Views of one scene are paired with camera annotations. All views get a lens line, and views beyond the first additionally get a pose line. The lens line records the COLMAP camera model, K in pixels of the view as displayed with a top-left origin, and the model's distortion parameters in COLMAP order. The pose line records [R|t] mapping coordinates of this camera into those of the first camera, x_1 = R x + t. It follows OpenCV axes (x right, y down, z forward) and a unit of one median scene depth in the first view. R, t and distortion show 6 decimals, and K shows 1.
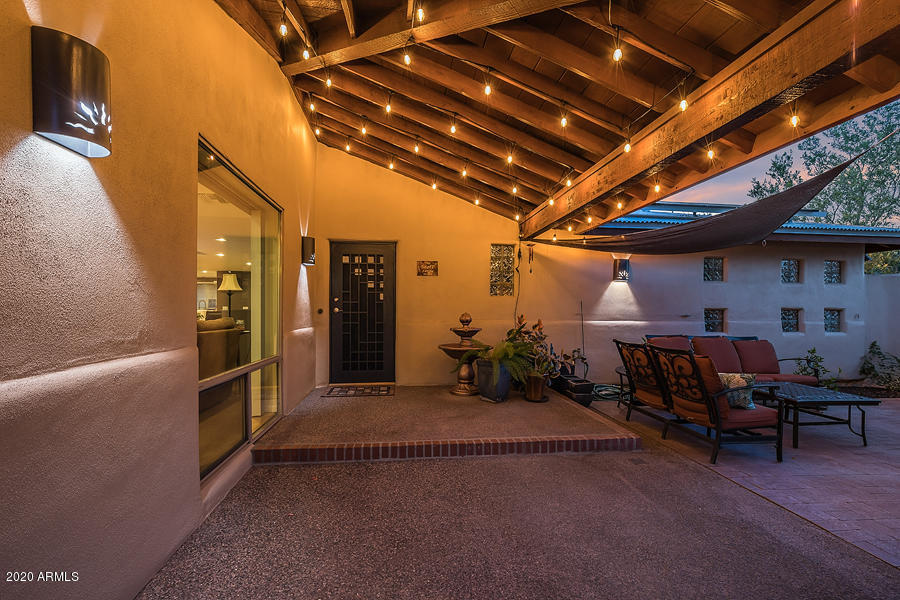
lens RADIAL K [[424.8, 0, 451.9], [0, 424.8, 305.2], [0, 0, 1]] dist [0.004598, 0.004266]
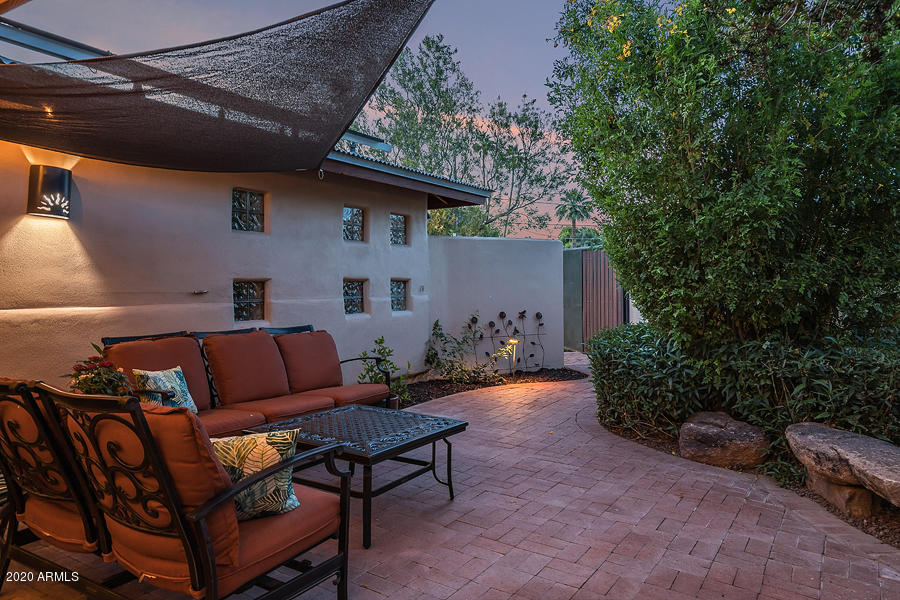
lens RADIAL K [[591.7, 0, 452.1], [0, 591.7, 300.0], [0, 0, 1]] dist [0.017226, 0.000693]
pose [[0.667128, -0.028576, 0.744395, 0.214060], [-0.001880, 0.999196, 0.040043, 0.003605], [-0.744941, -0.028113, 0.666538, 0.279269]]
